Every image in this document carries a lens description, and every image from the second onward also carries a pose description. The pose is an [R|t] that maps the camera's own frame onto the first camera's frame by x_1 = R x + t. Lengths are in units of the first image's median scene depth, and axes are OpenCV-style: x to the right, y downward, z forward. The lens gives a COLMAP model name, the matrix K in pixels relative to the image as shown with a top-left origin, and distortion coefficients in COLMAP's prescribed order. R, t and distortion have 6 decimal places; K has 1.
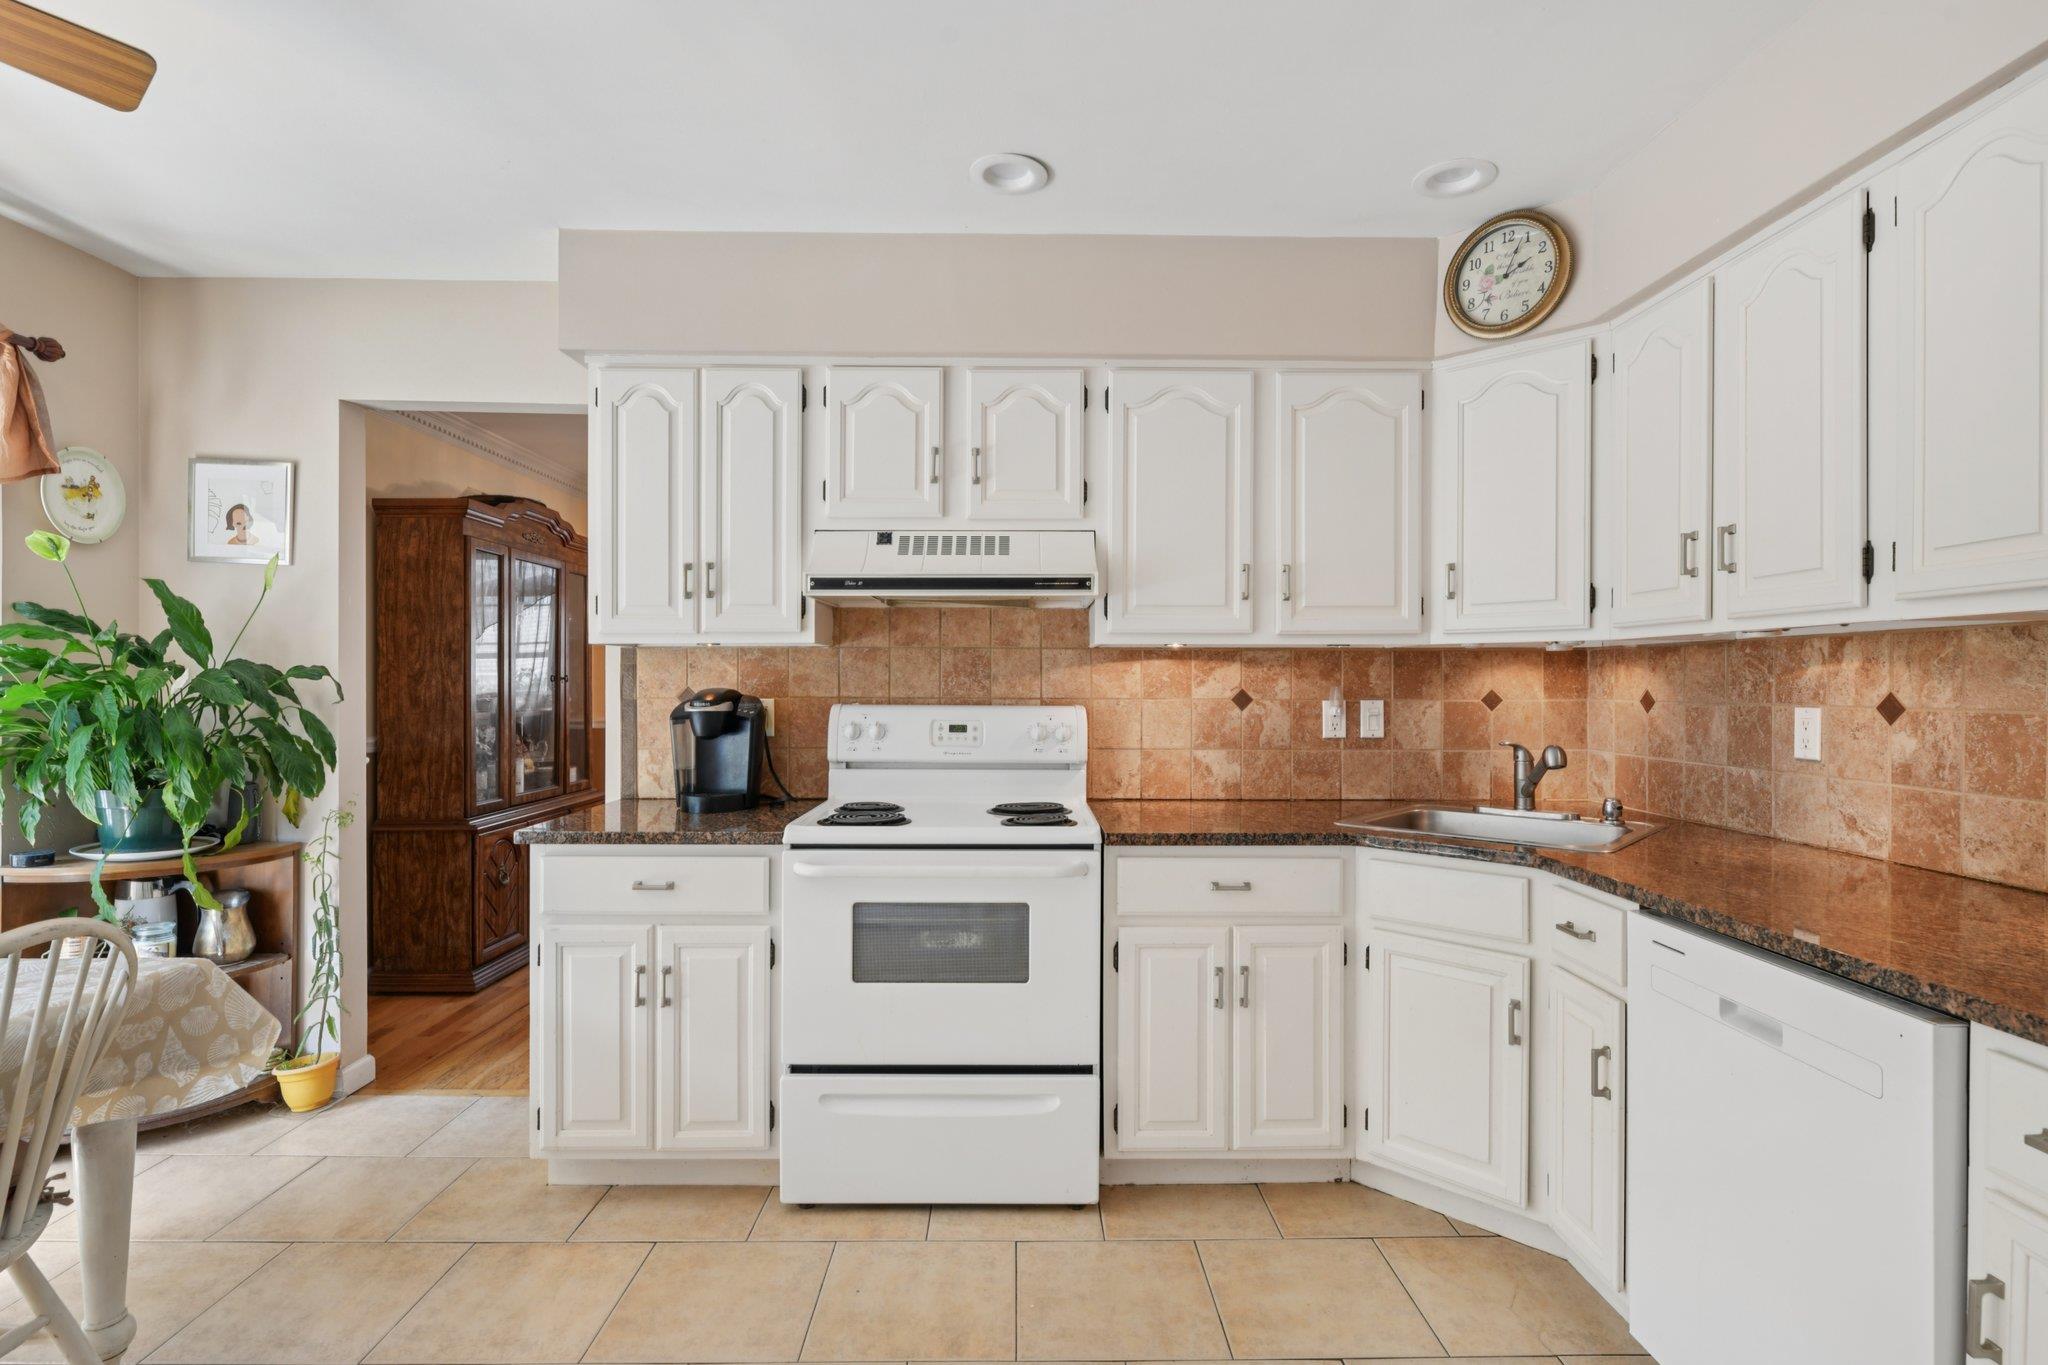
lens RADIAL K [[1010.5, 0, 1037.2], [0, 1010.5, 688.9], [0, 0, 1]] dist [-0.001557, -0.000744]
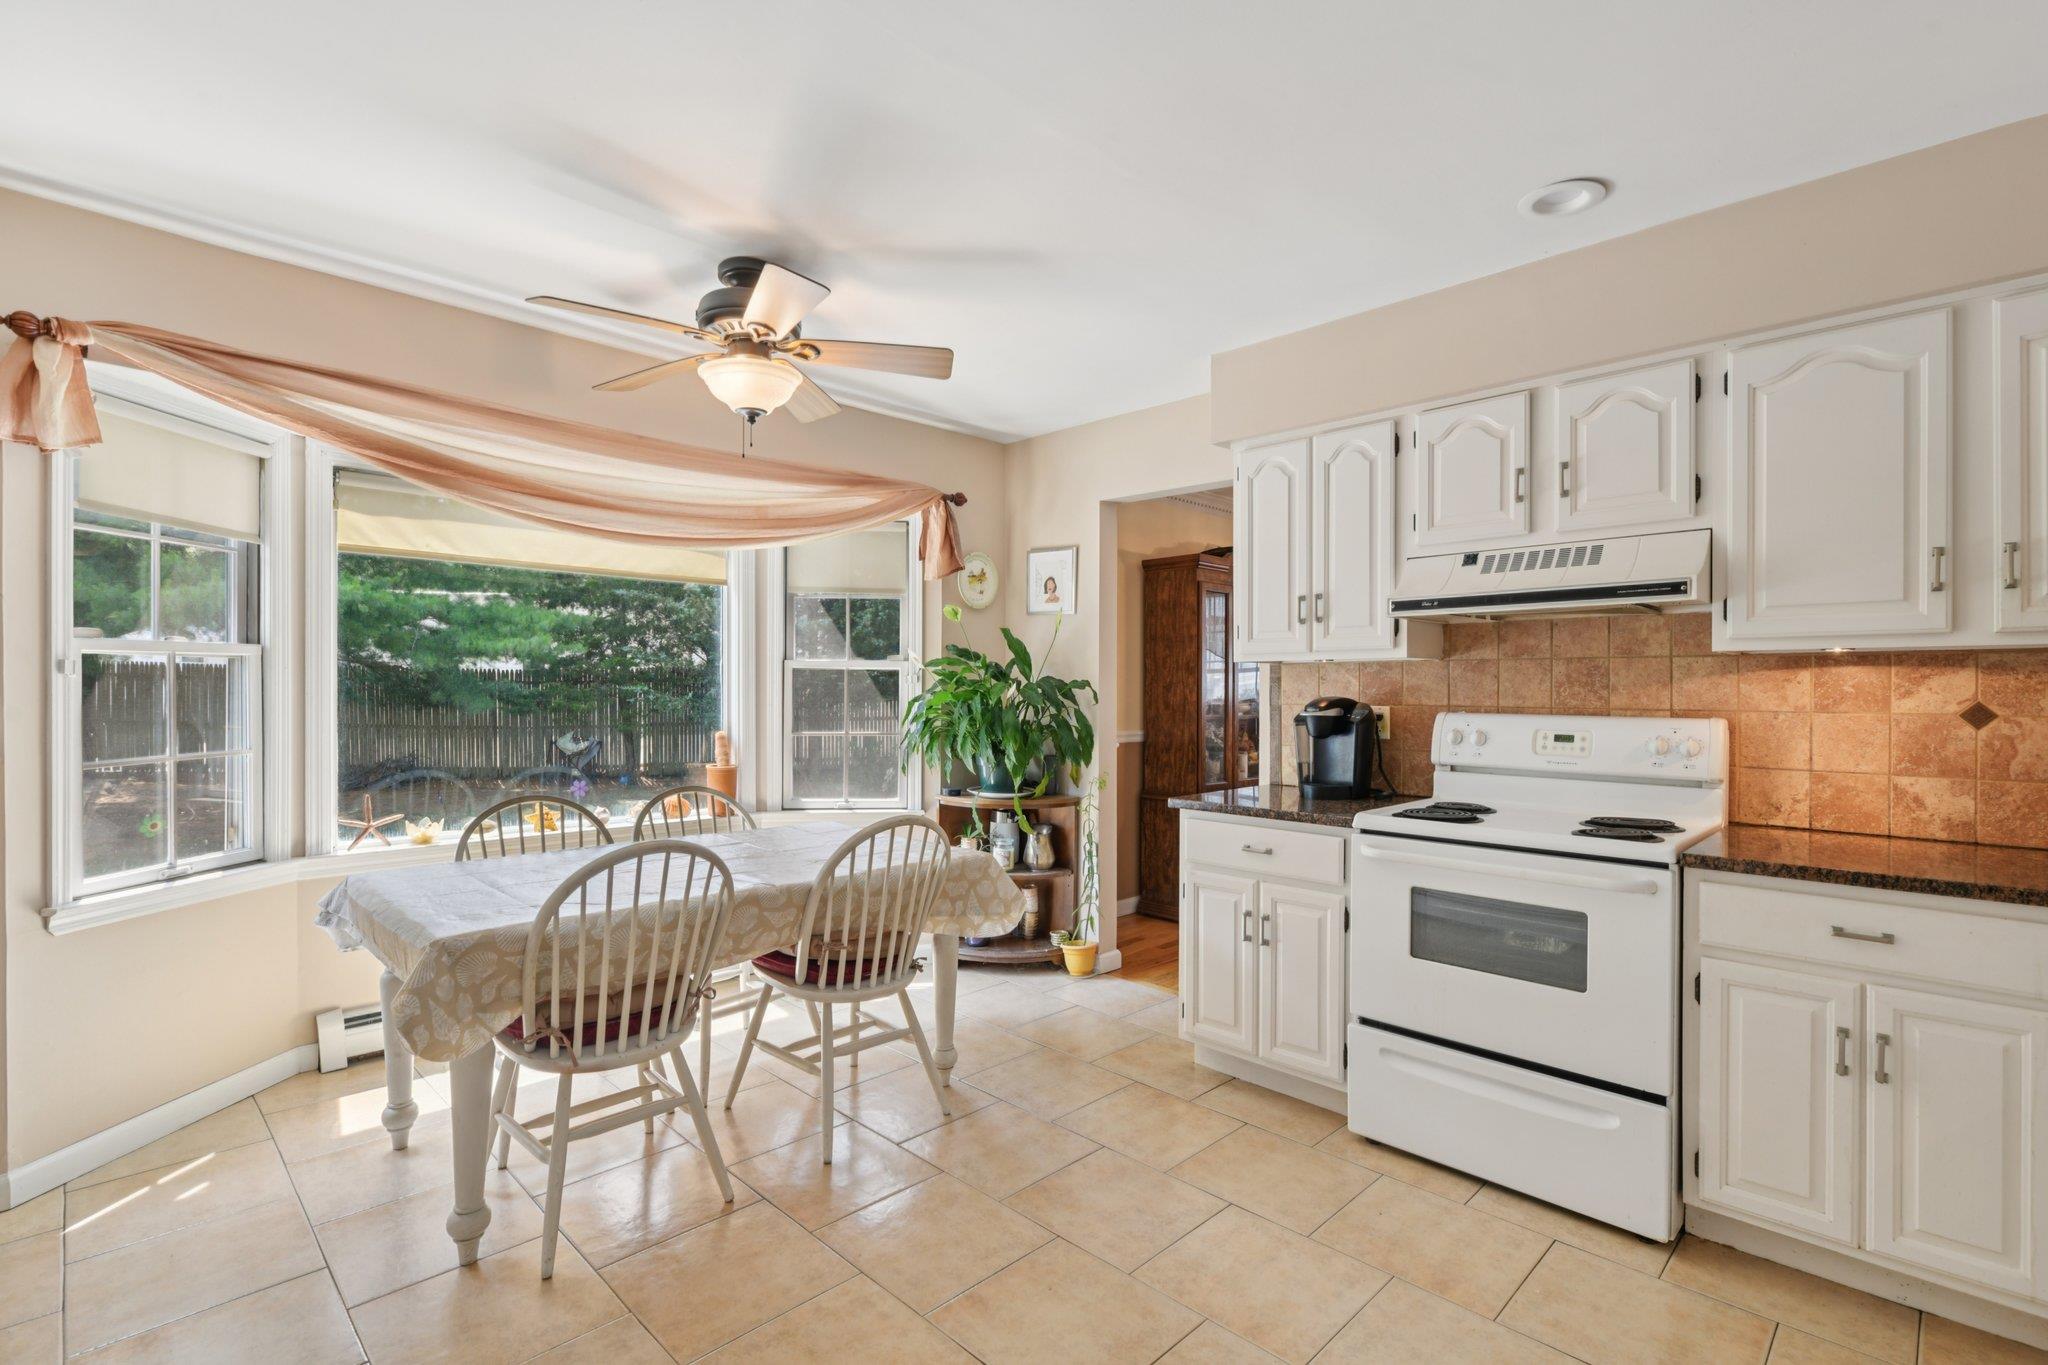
lens RADIAL K [[952.7, 0, 1018.3], [0, 952.7, 679.5], [0, 0, 1]] dist [0.005937, -0.007754]
pose [[0.693059, -0.006138, -0.720854, 0.255427], [-0.007373, 0.999851, -0.015603, -0.000755], [0.720843, 0.016129, 0.692911, -0.058382]]
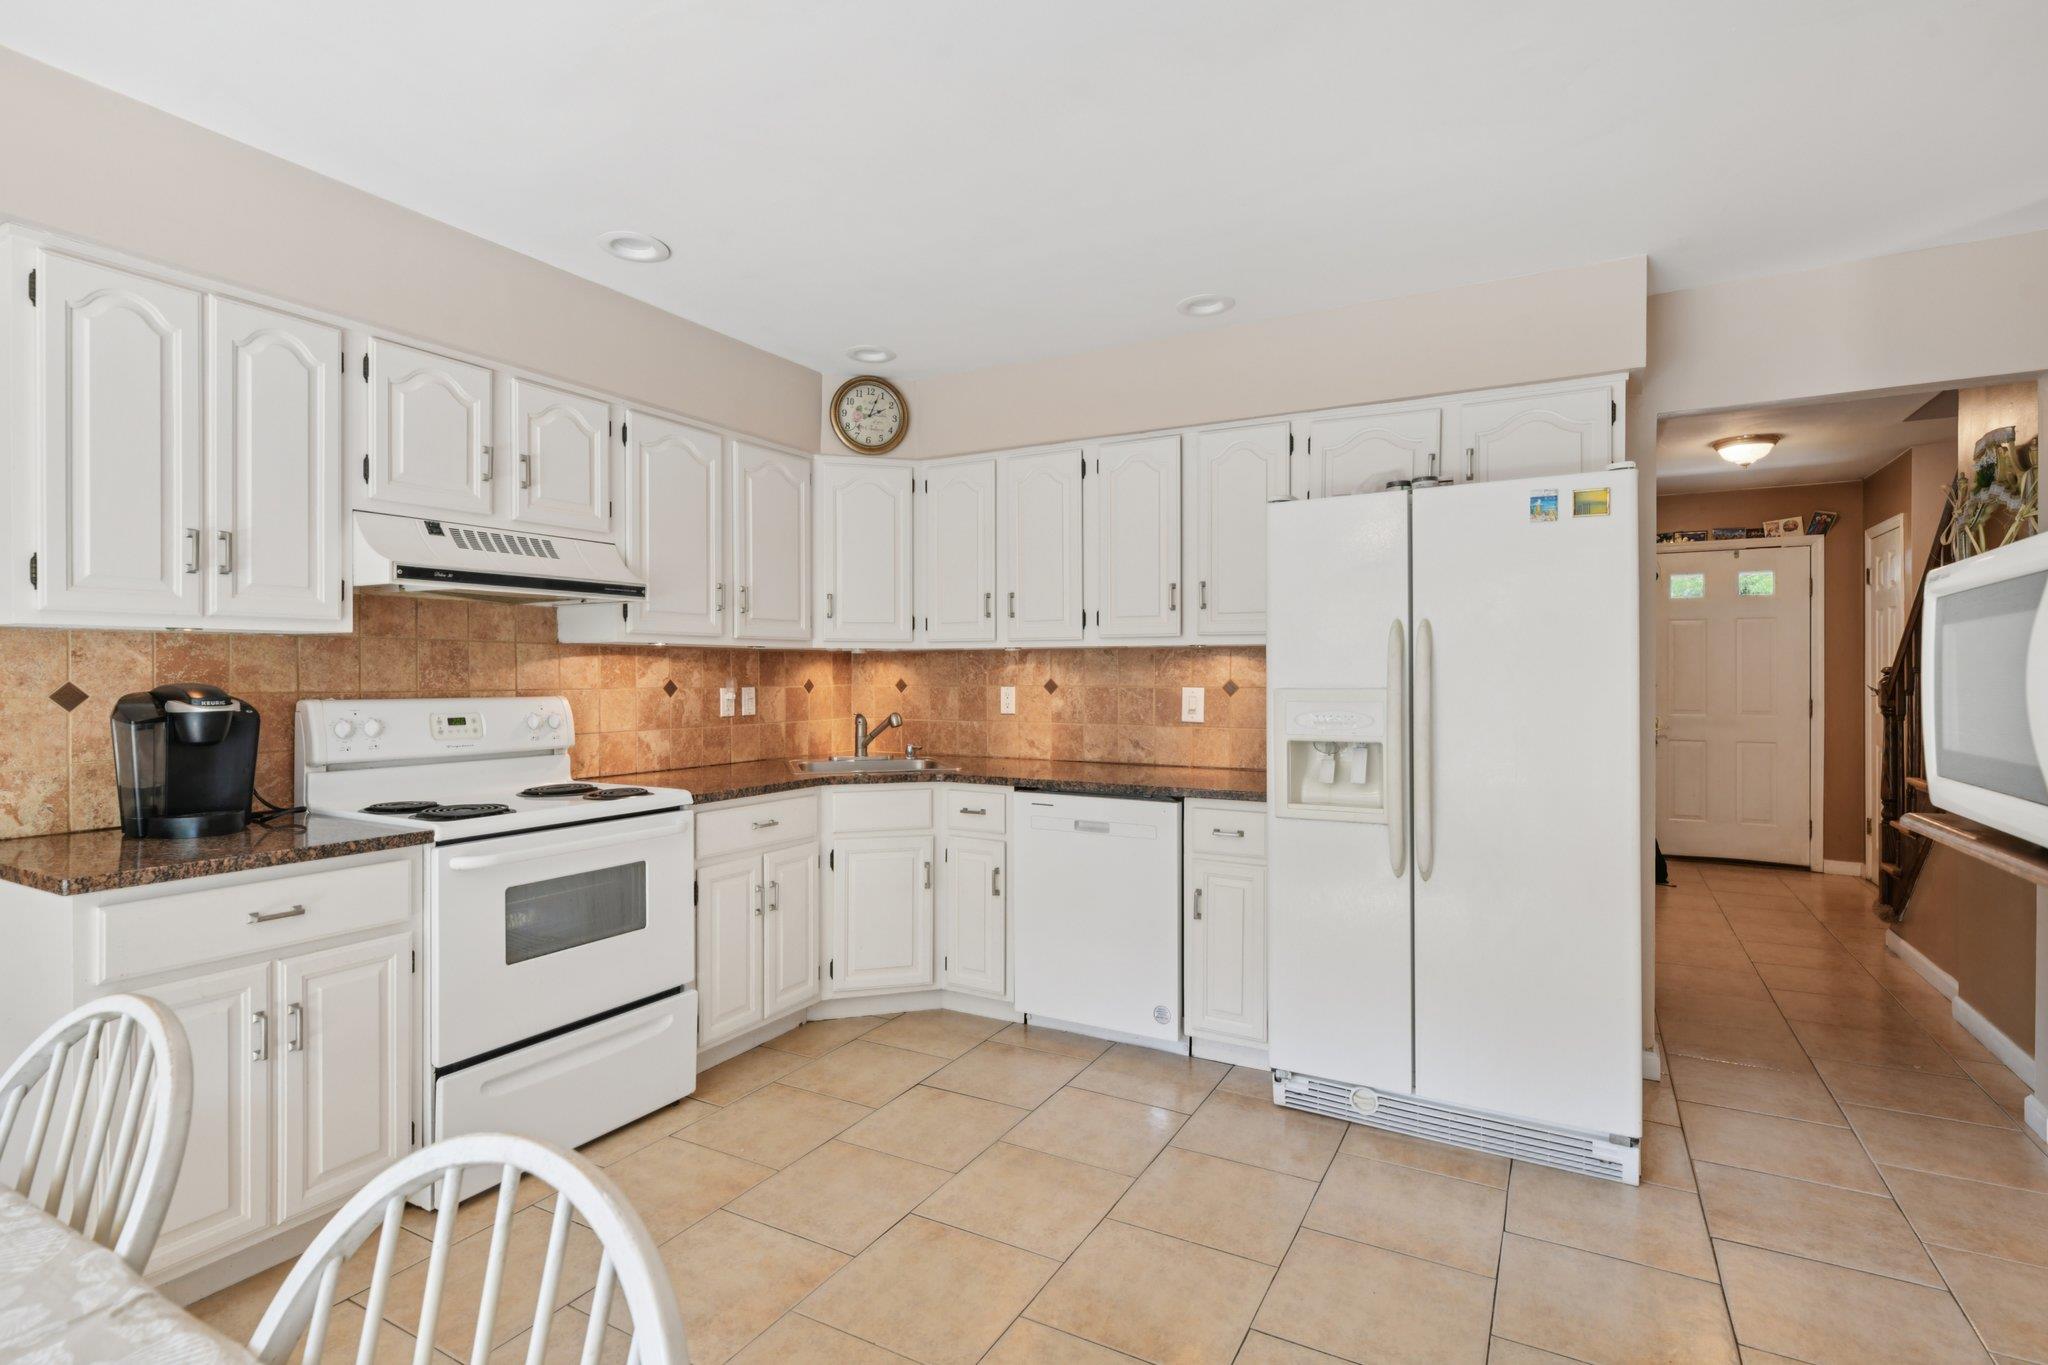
lens RADIAL K [[952.7, 0, 1062.2], [0, 952.7, 664.1], [0, 0, 1]] dist [0.005937, -0.007754]
pose [[0.485062, 0.006723, 0.874454, -0.678776], [0.006741, 0.999912, -0.011427, -0.002812], [-0.874454, 0.011438, 0.484974, 0.021522]]
